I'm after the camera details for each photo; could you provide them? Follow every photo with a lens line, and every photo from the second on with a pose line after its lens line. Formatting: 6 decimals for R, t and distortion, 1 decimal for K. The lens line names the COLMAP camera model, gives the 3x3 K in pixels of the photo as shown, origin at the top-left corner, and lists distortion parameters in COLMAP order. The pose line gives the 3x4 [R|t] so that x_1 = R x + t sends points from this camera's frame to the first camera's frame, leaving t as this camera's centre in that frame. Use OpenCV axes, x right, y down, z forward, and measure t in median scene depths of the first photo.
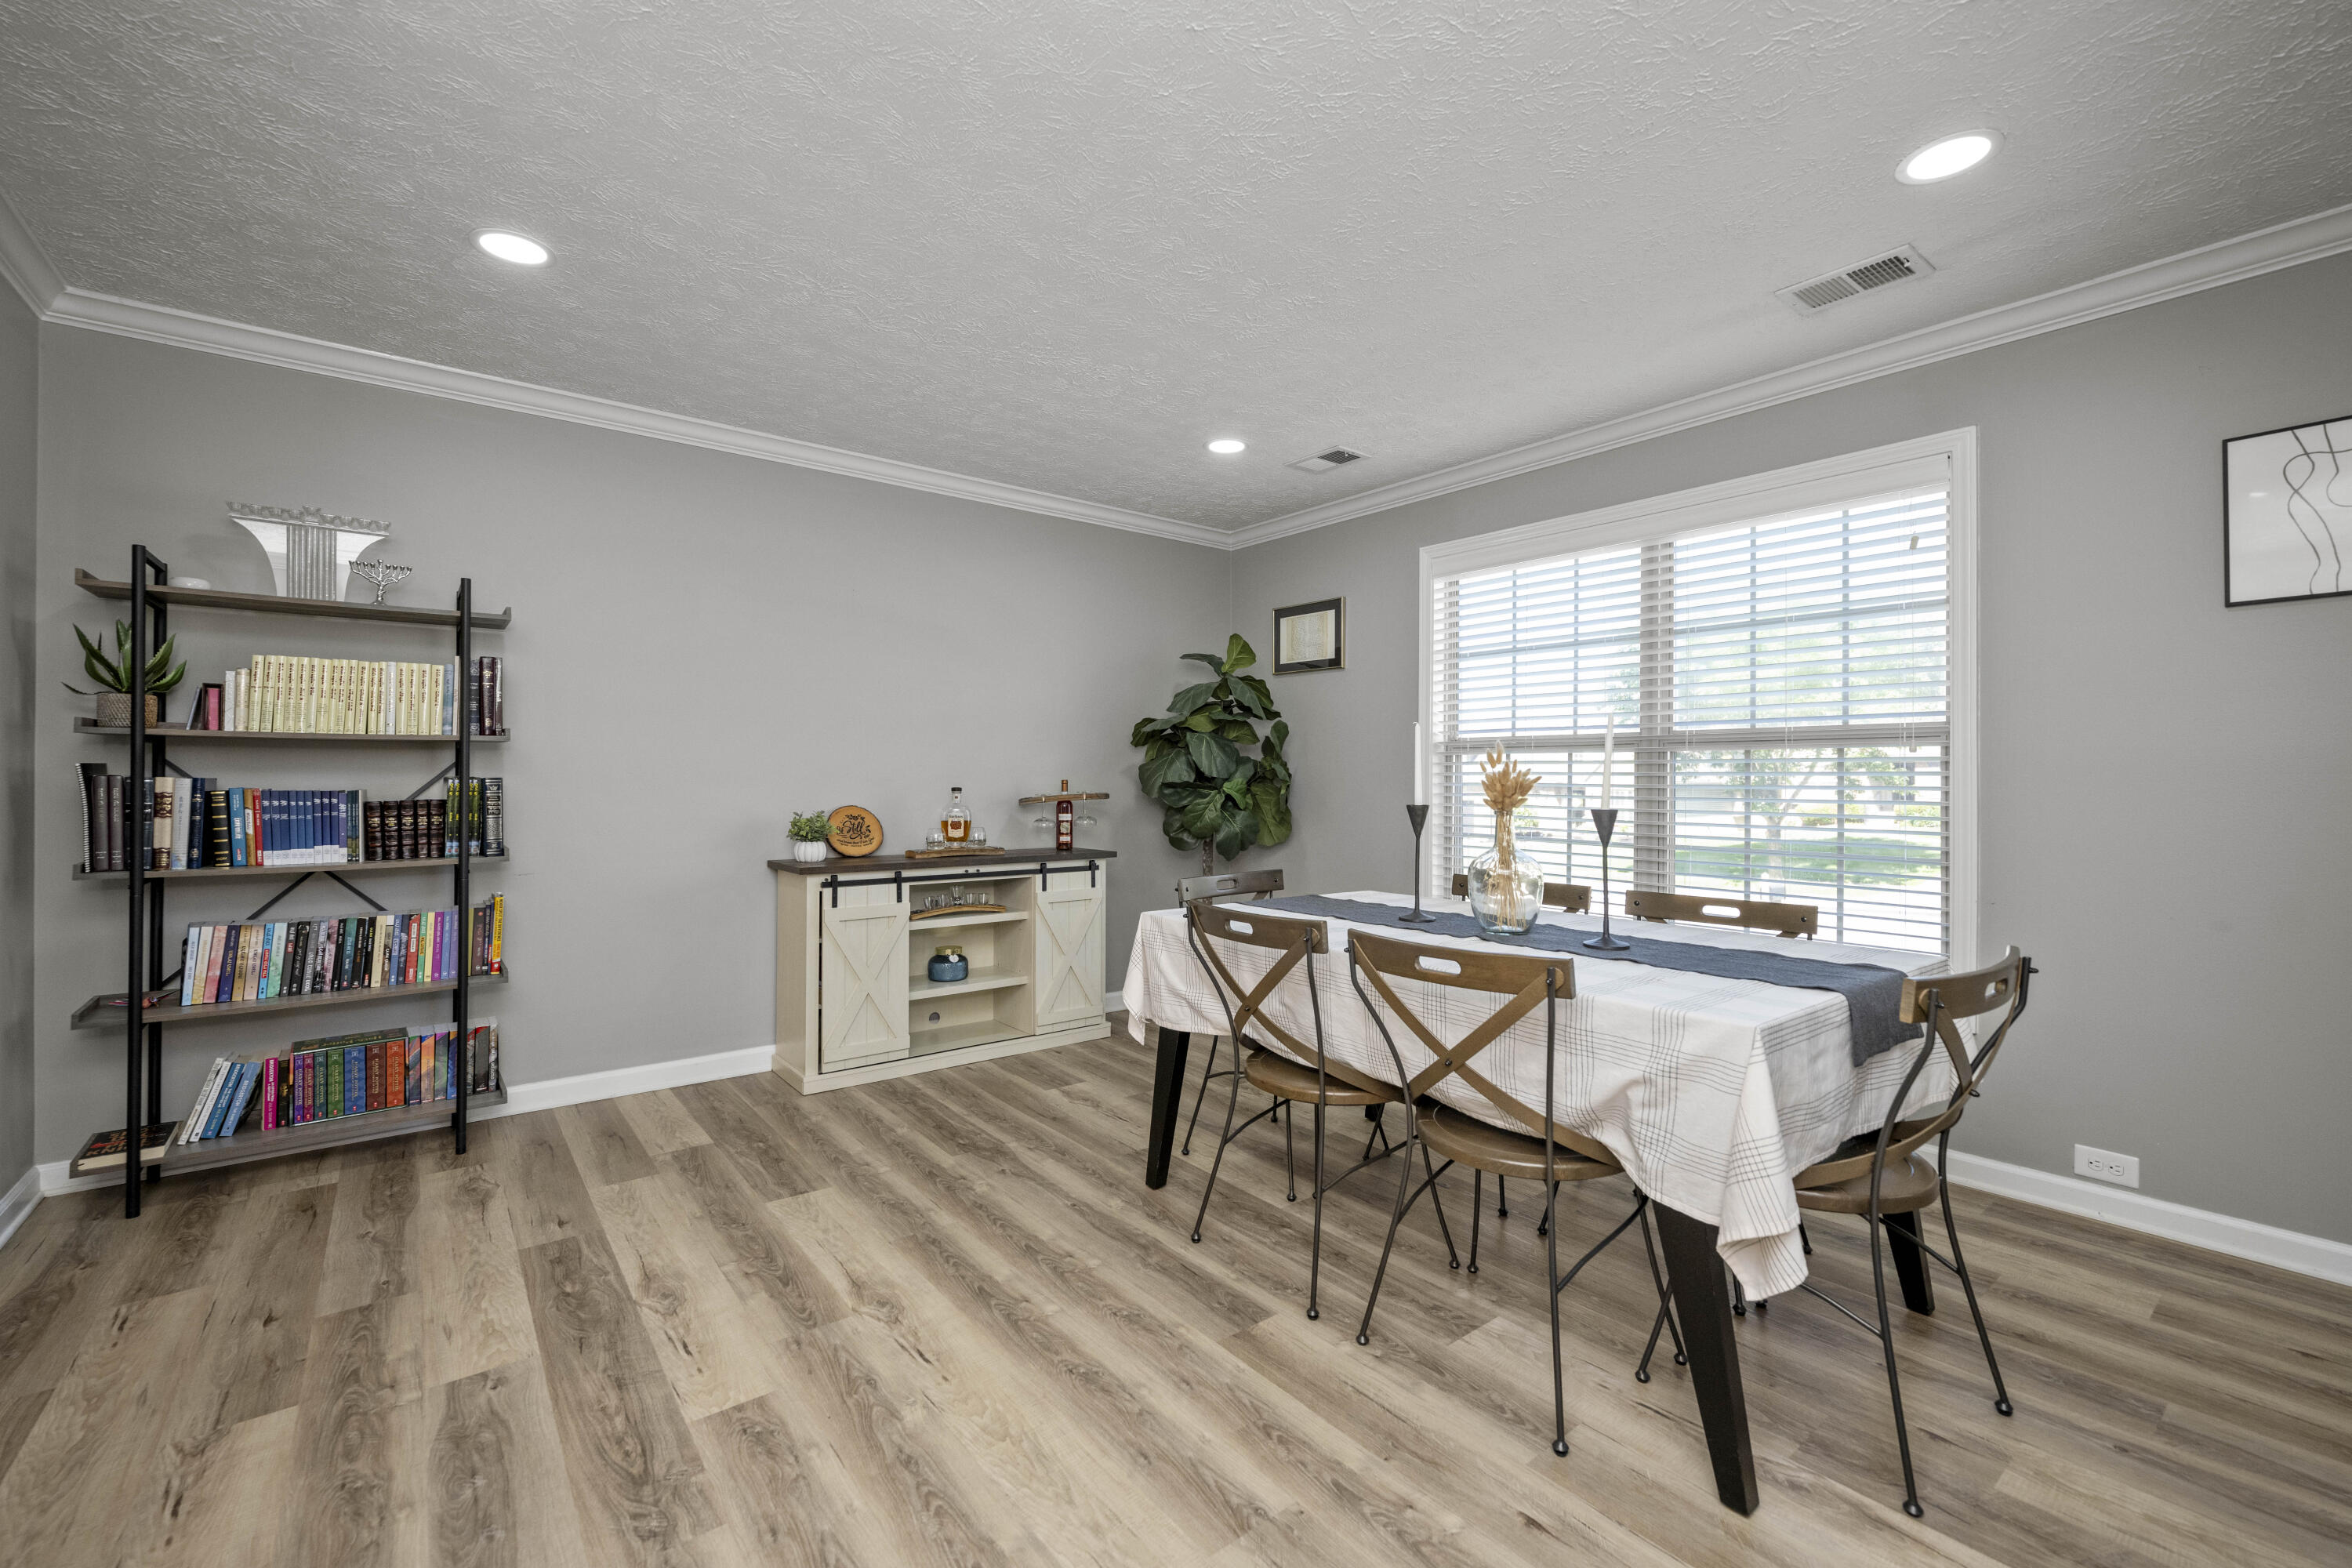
lens RADIAL K [[978.9, 0, 1176.0], [0, 978.9, 784.0], [0, 0, 1]] dist [-0.001110, 0.000000]
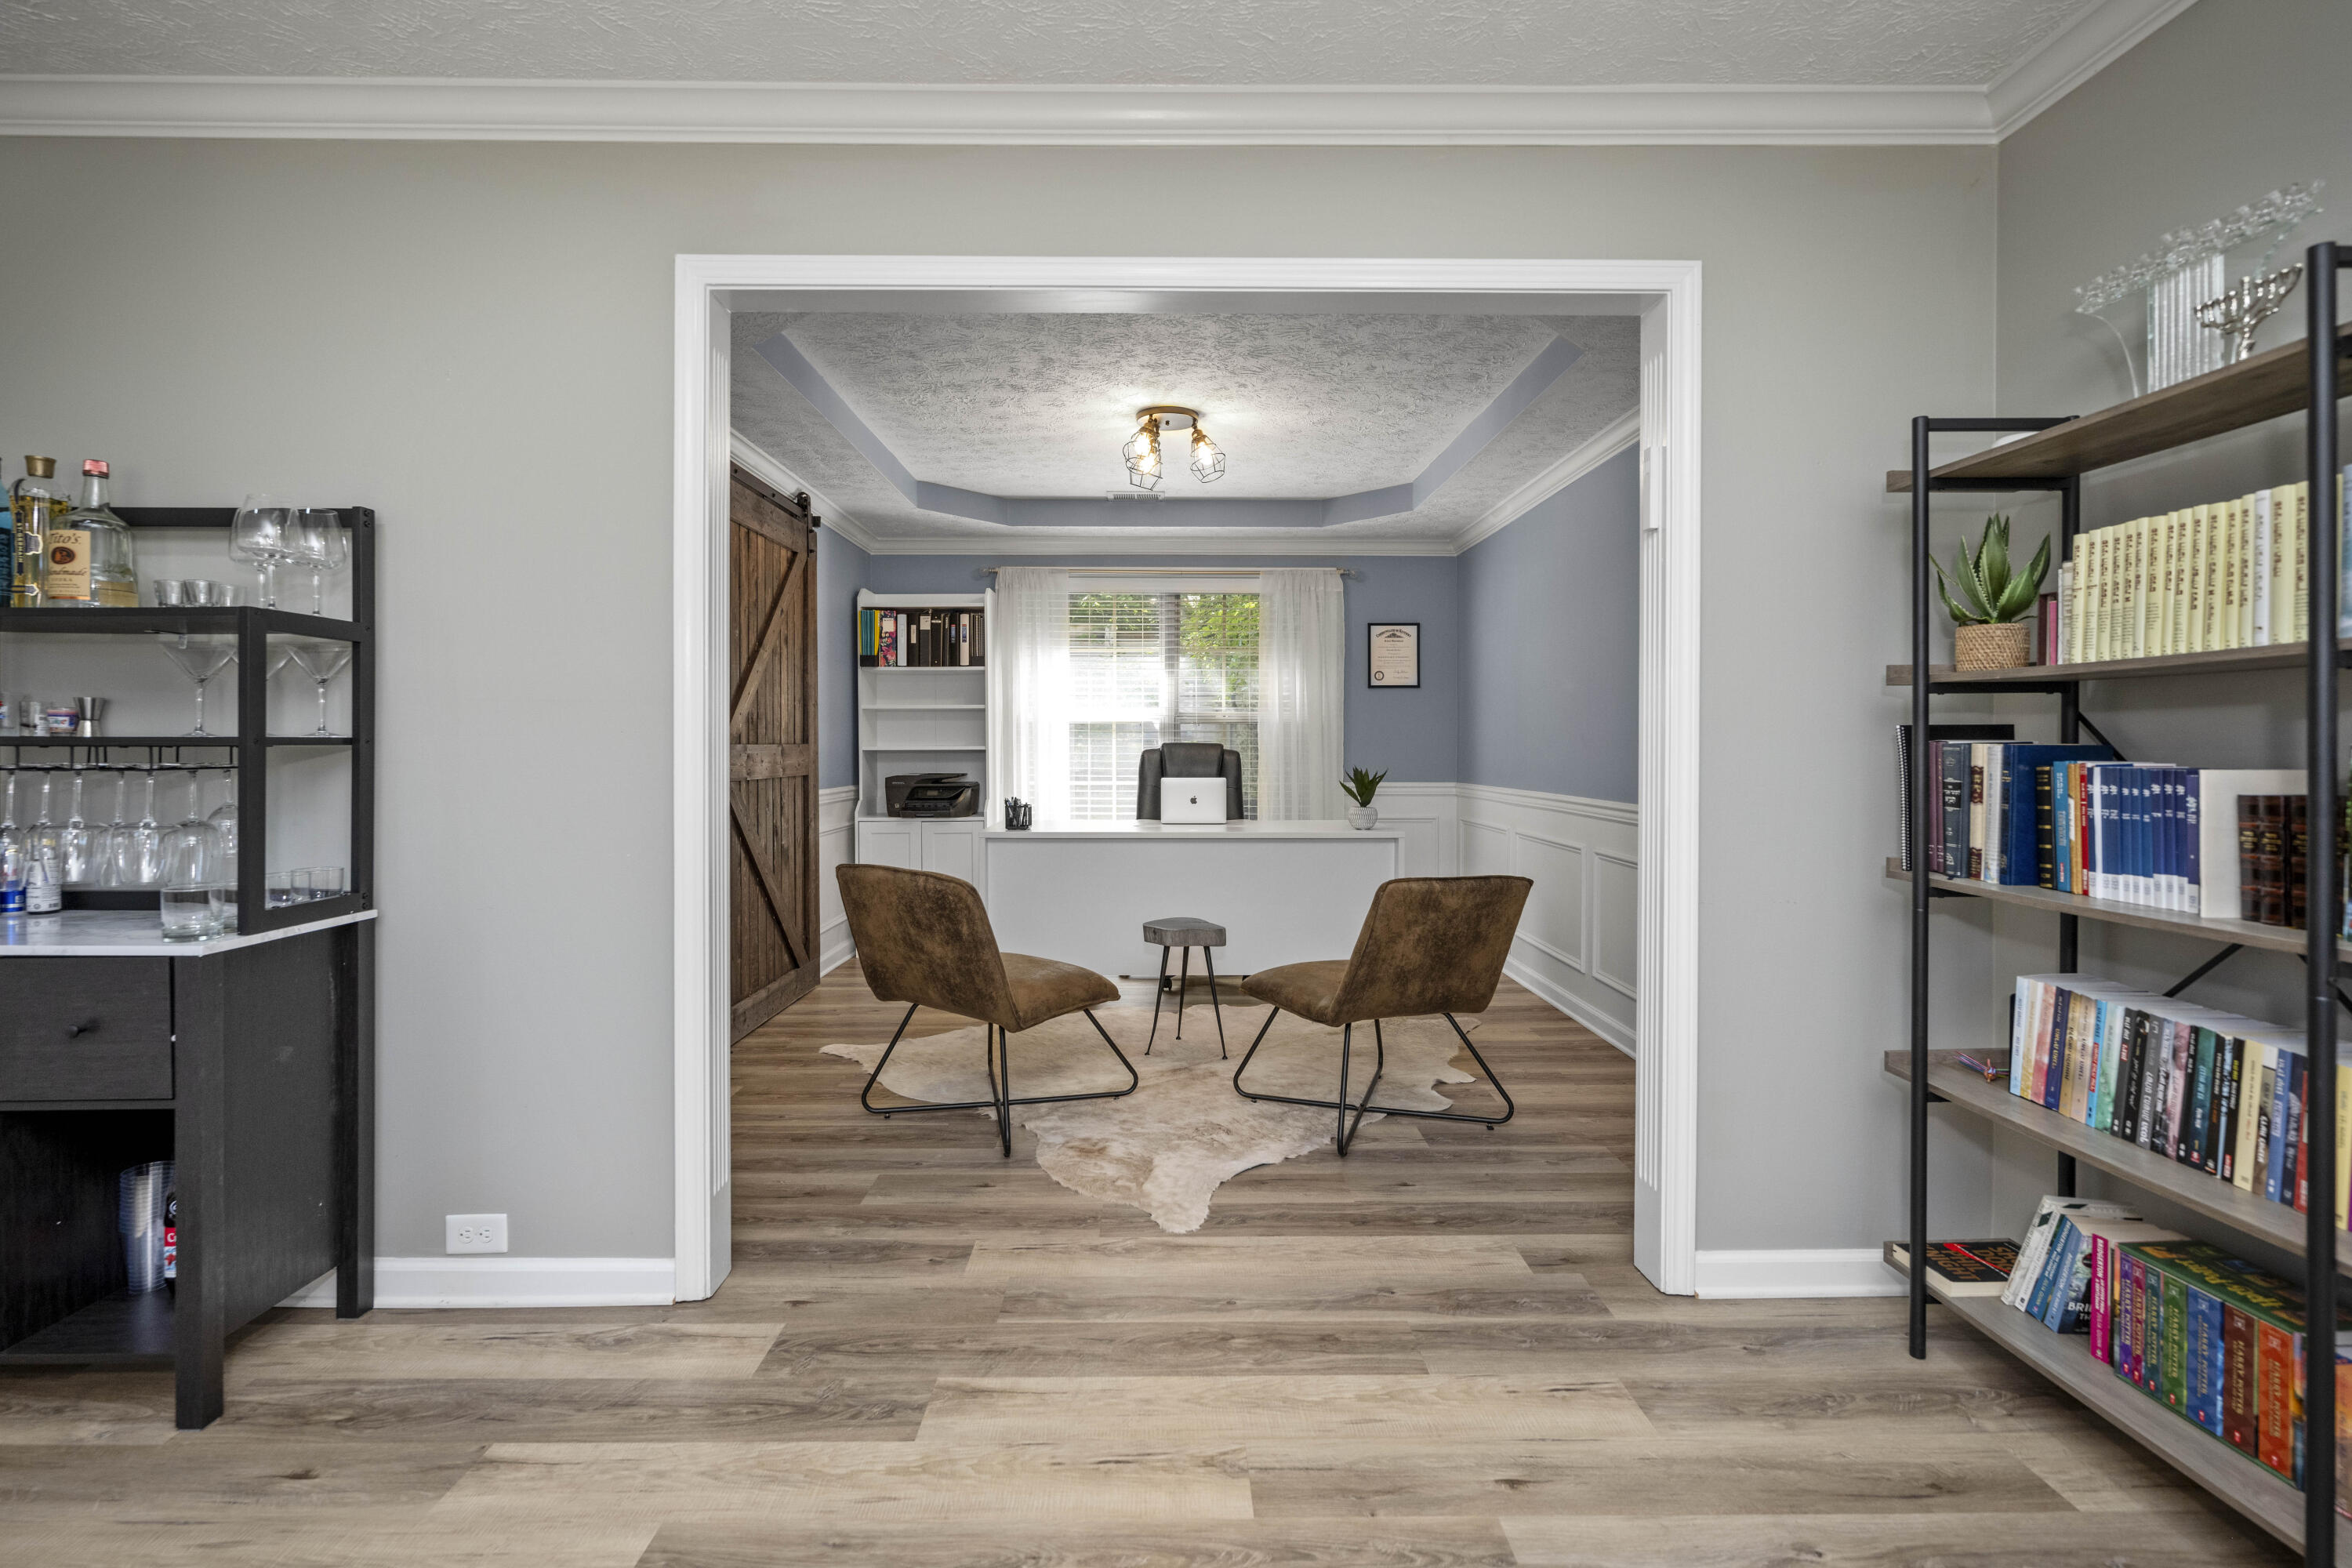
lens RADIAL K [[1084.5, 0, 1173.4], [0, 1084.5, 750.4], [0, 0, 1]] dist [-0.007098, -0.000551]
pose [[-0.614484, 0.006598, -0.788902, -0.102588], [-0.005127, 0.999911, 0.012356, -0.008197], [0.788913, 0.011637, -0.614395, 0.990337]]
